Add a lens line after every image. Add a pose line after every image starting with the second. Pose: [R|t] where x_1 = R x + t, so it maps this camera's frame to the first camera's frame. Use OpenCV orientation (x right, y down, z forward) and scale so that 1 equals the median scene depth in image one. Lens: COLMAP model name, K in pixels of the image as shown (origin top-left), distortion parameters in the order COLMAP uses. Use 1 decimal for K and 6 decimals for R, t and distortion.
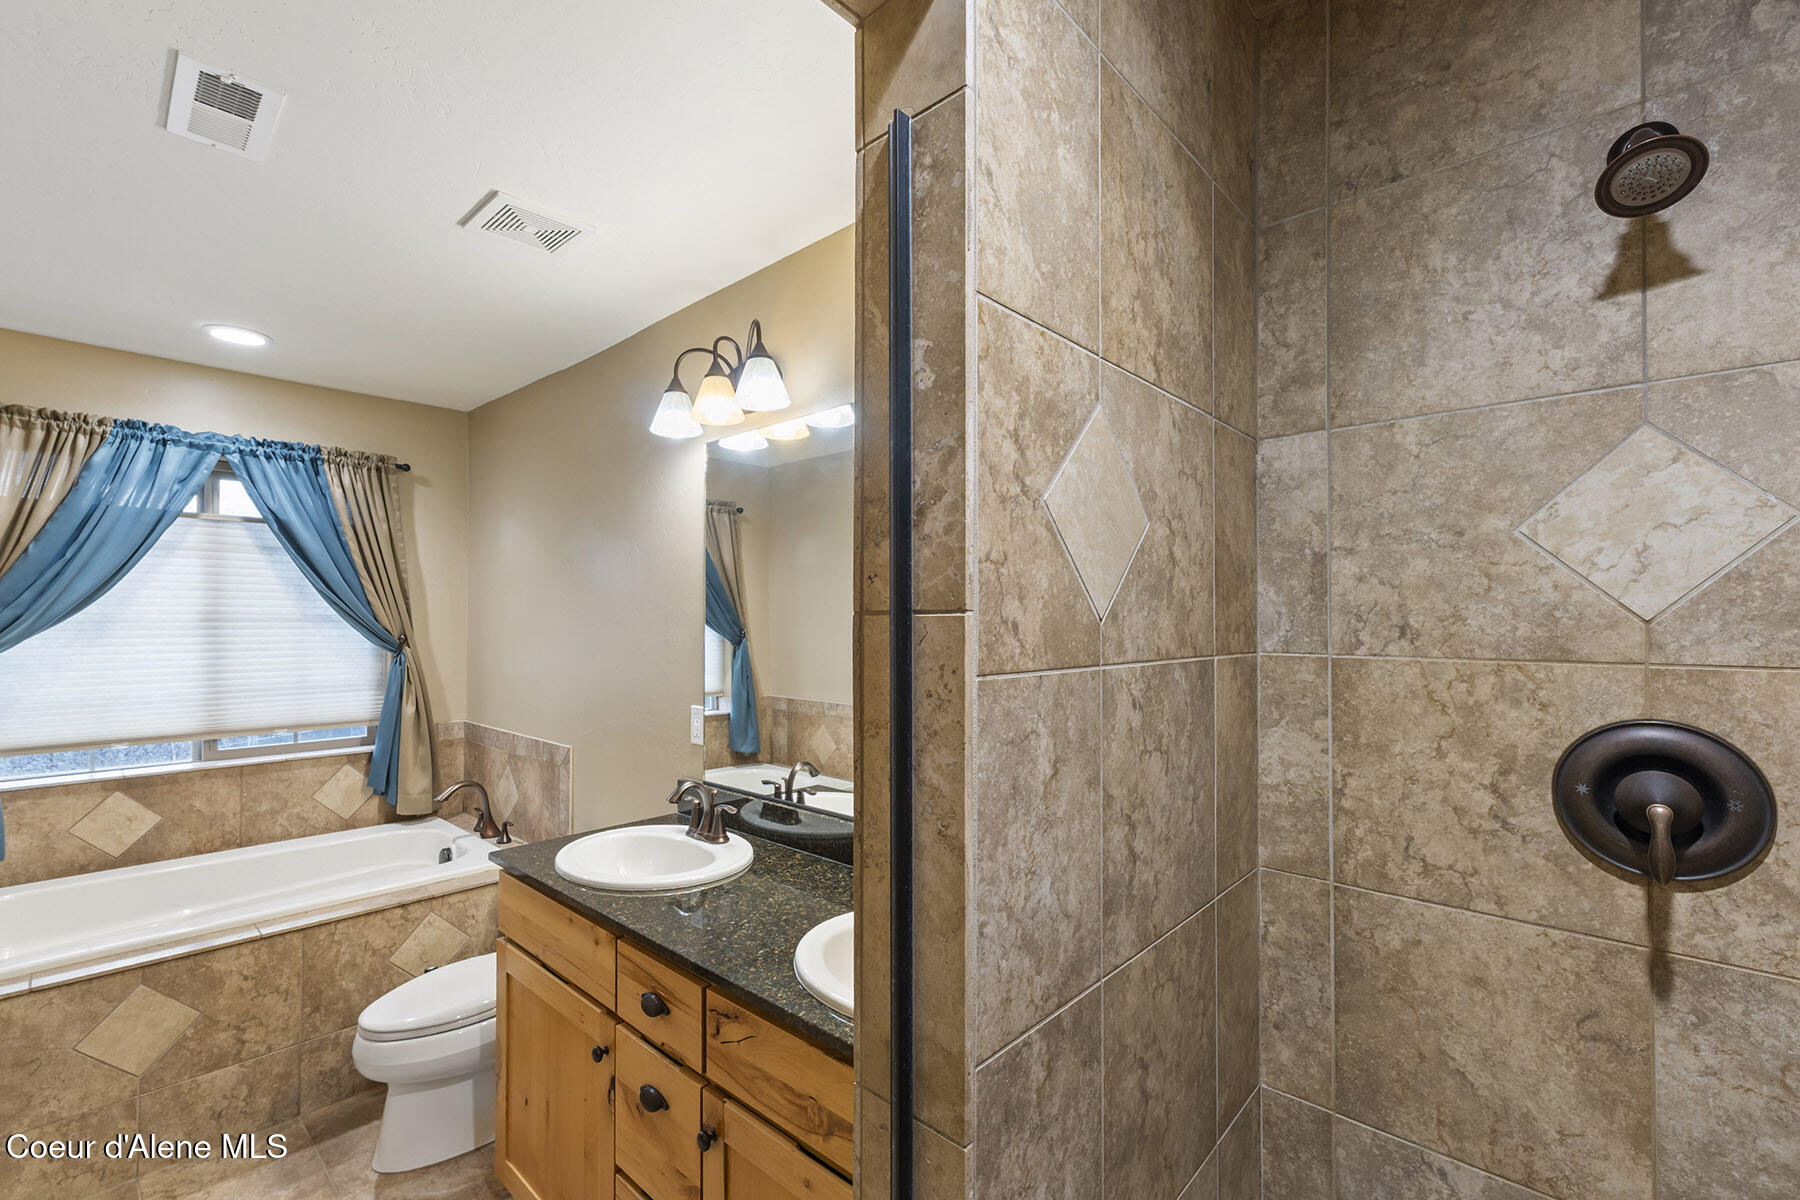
lens RADIAL K [[786.1, 0, 901.4], [0, 786.1, 604.9], [0, 0, 1]] dist [0.003463, -0.001129]
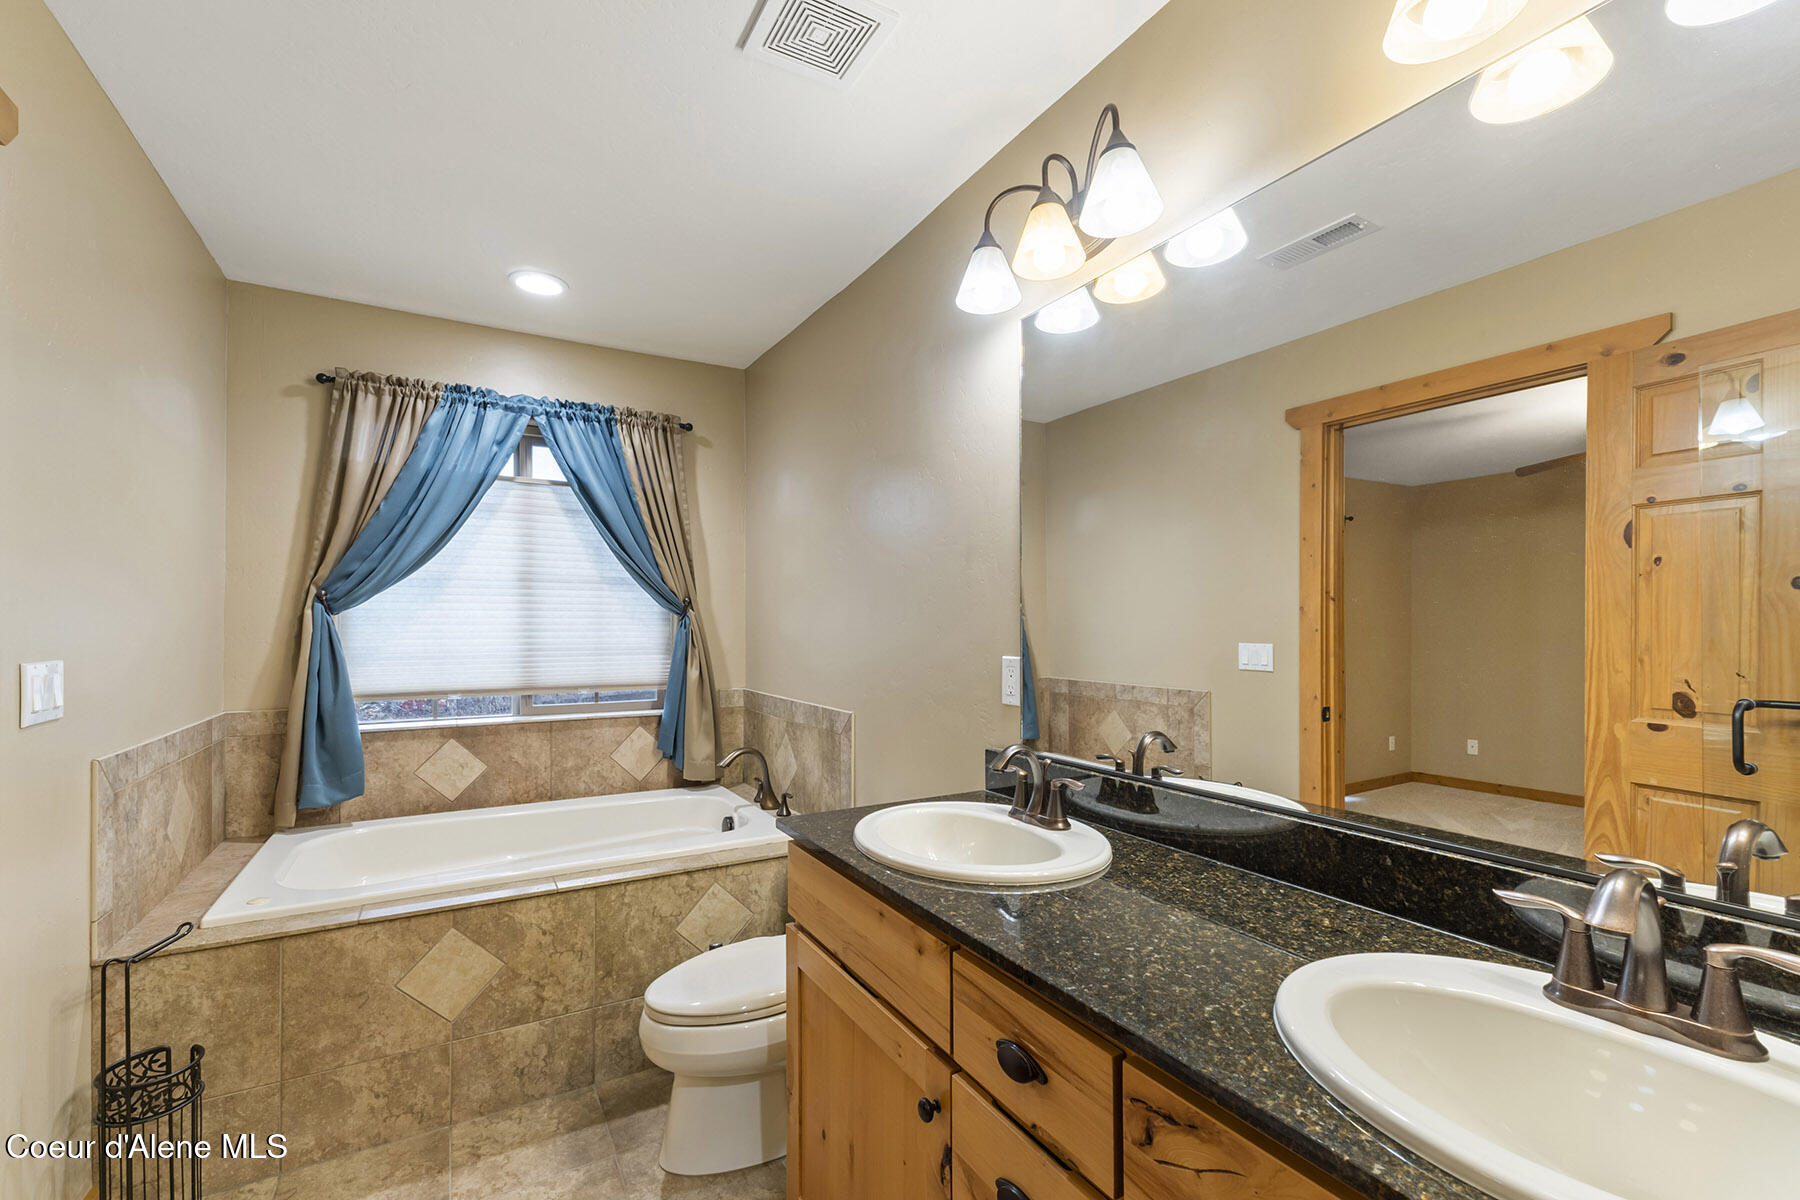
lens RADIAL K [[768.1, 0, 895.4], [0, 768.1, 622.9], [0, 0, 1]] dist [0.003123, 0.000823]
pose [[0.953828, -0.002070, -0.300346, -0.123948], [0.005345, 0.999935, 0.010083, 0.077502], [0.300306, -0.011223, 0.953777, 0.206379]]
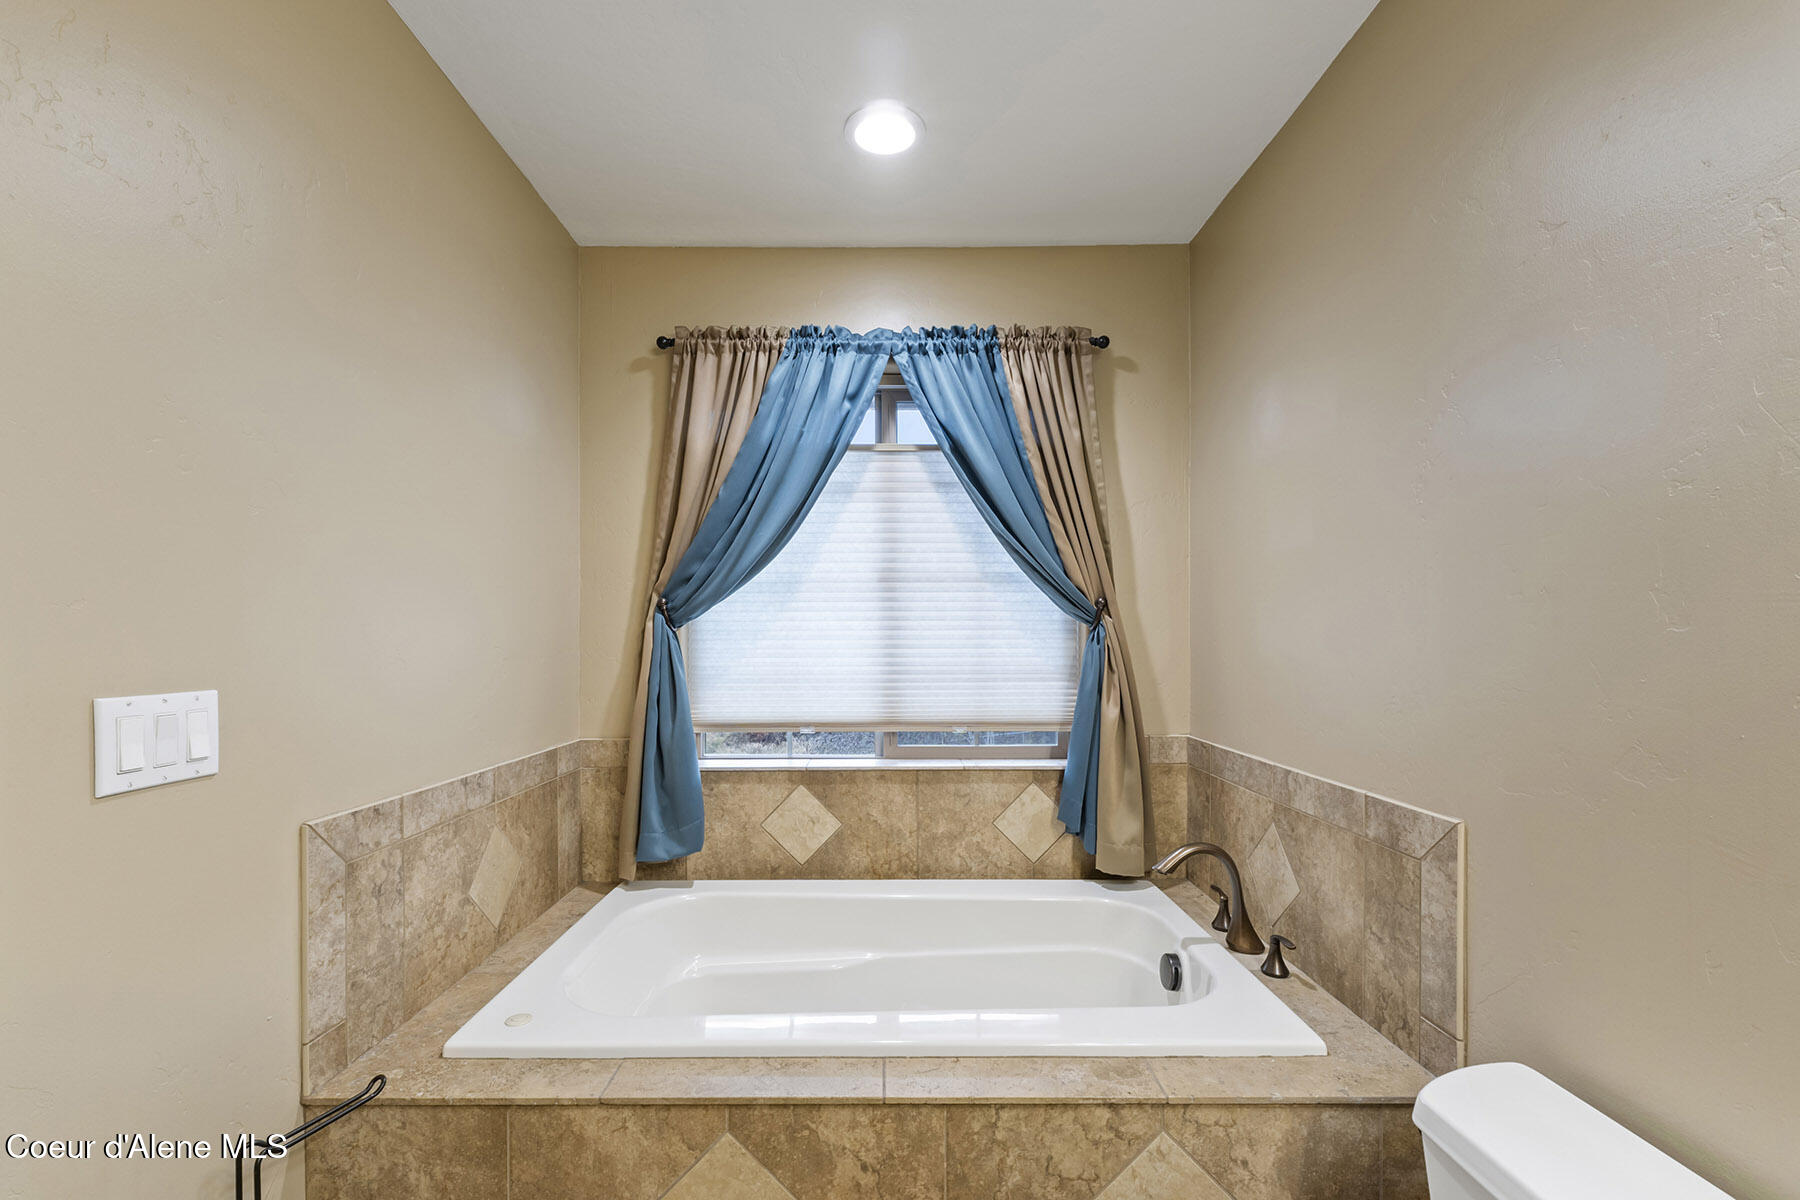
lens RADIAL K [[764.3, 0, 894.4], [0, 764.3, 649.6], [0, 0, 1]] dist [0.002597, 0.000020]
pose [[0.680072, 0.004803, -0.733129, -0.357422], [0.014426, 0.999697, 0.019932, 0.083742], [0.733003, -0.024131, 0.679797, 0.553667]]
